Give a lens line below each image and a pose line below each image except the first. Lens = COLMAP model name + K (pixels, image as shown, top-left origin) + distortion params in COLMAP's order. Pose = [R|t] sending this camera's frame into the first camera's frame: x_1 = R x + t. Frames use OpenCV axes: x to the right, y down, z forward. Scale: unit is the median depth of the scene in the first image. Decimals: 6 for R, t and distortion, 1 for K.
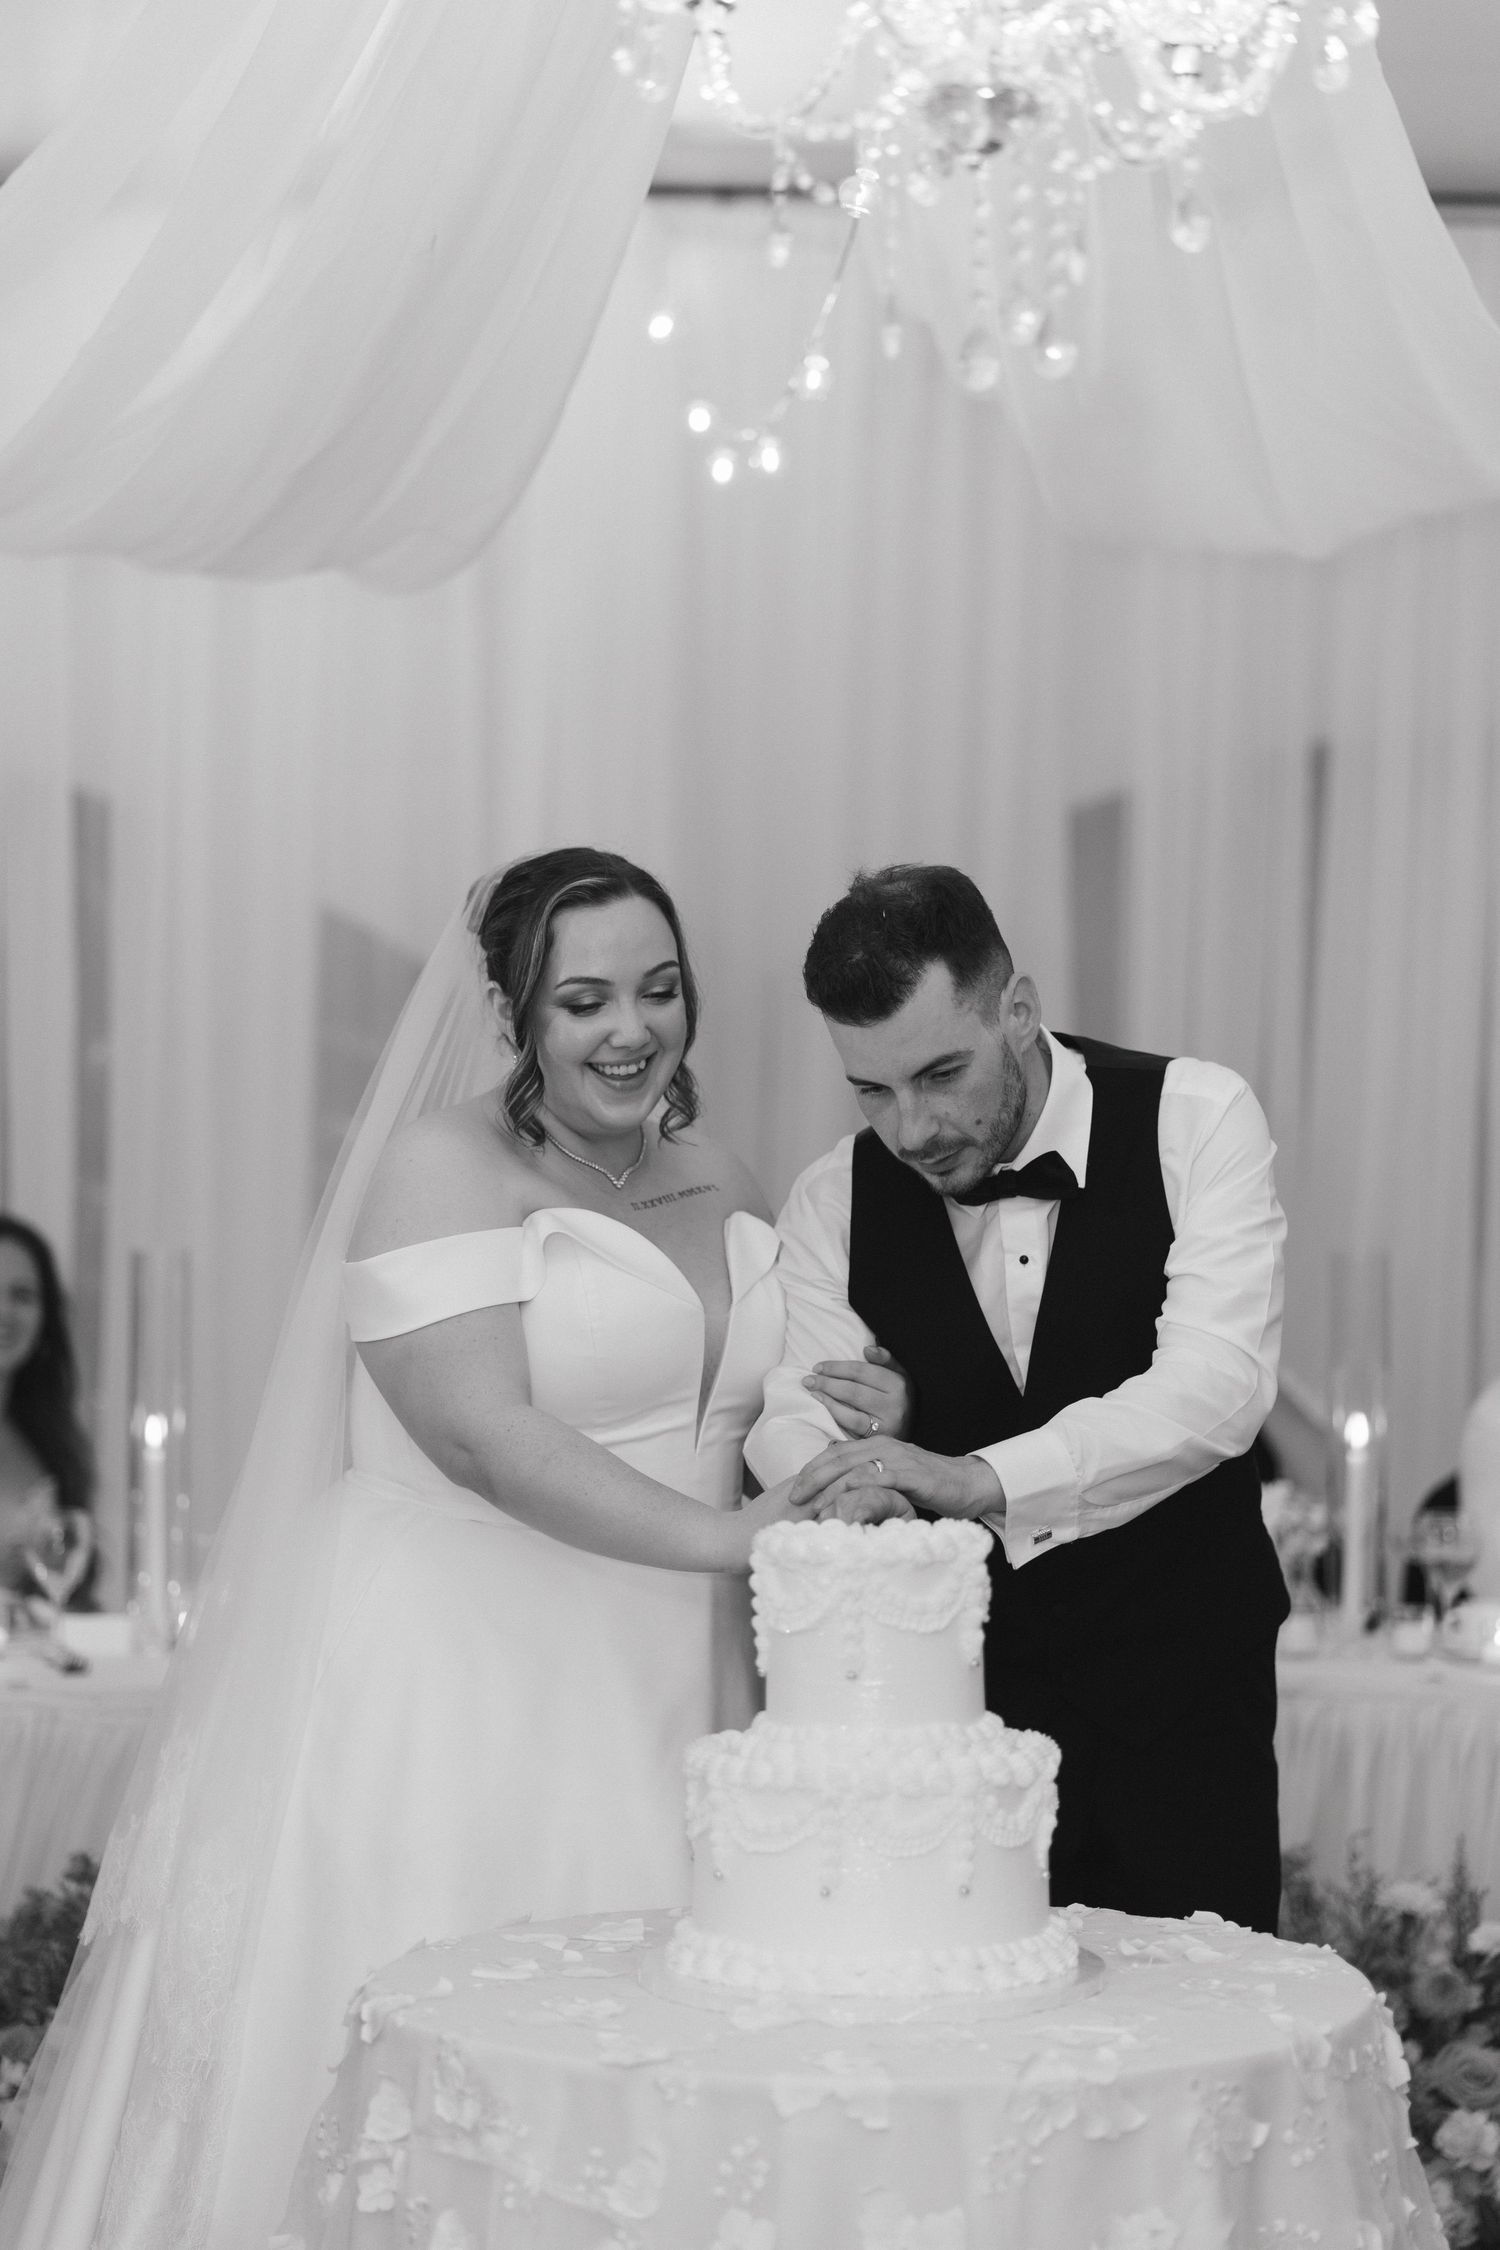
lens RADIAL K [[5557.4, 0, 750.5], [0, 5557.4, 1243.0], [0, 0, 1]] dist [0.029446, 0.524898]
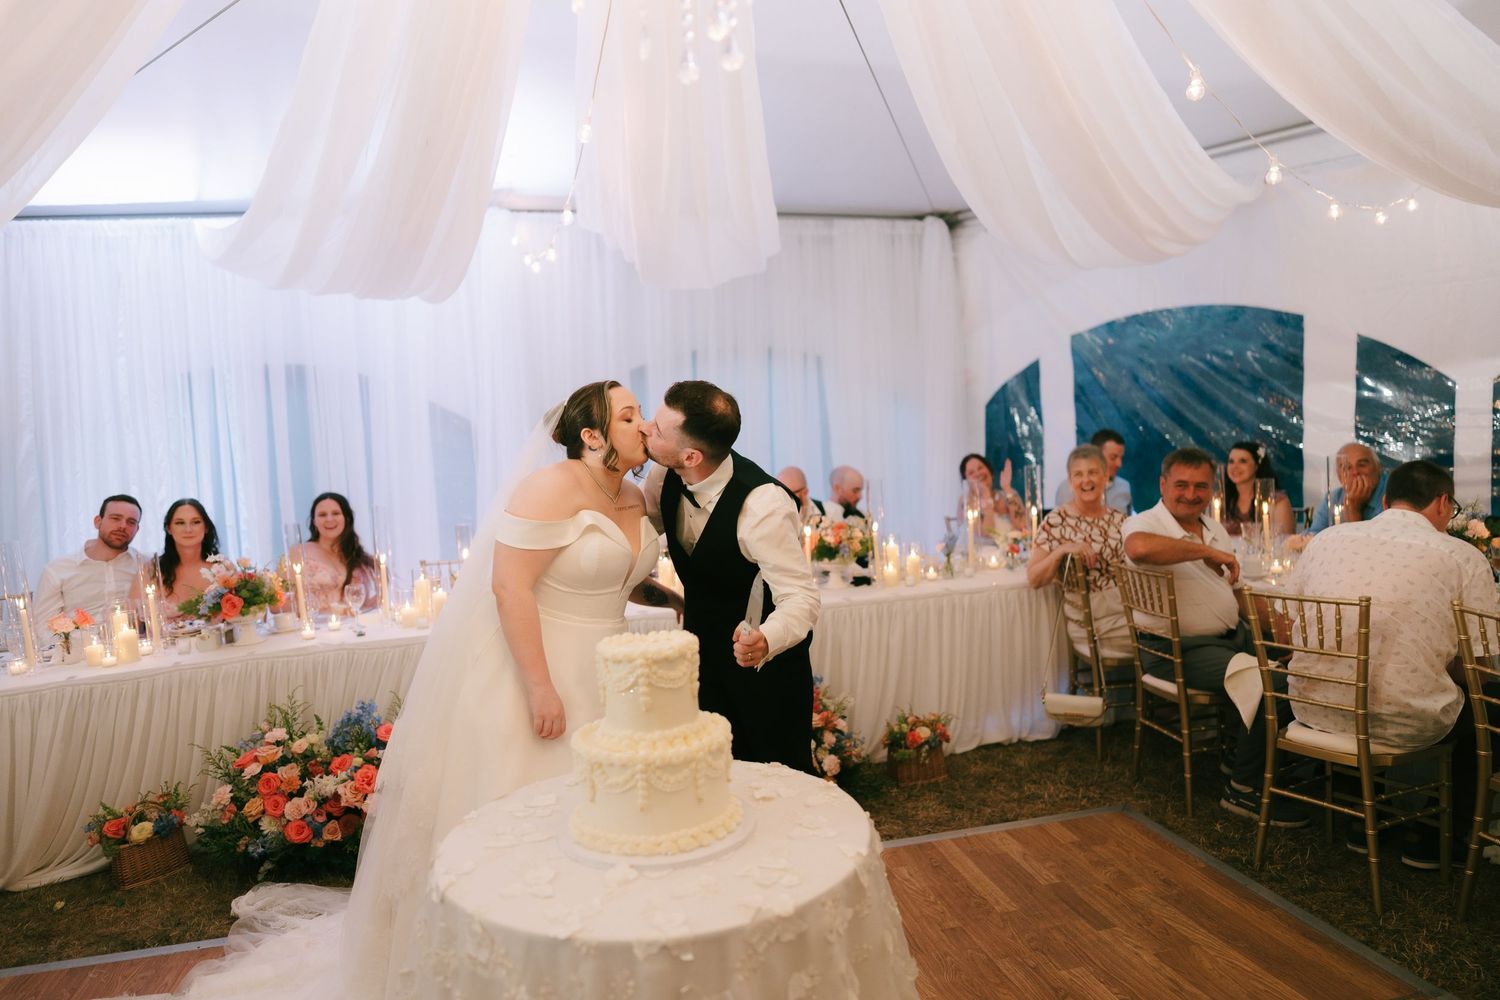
lens RADIAL K [[1022.0, 0, 750.0], [0, 1022.0, 500.0], [0, 0, 1]] dist [-0.003706, 0.003666]
pose [[0.978382, -0.061687, 0.197391, -0.018338], [0.055043, 0.997723, 0.038975, -0.023797], [-0.199346, -0.027267, 0.979550, 0.617448]]
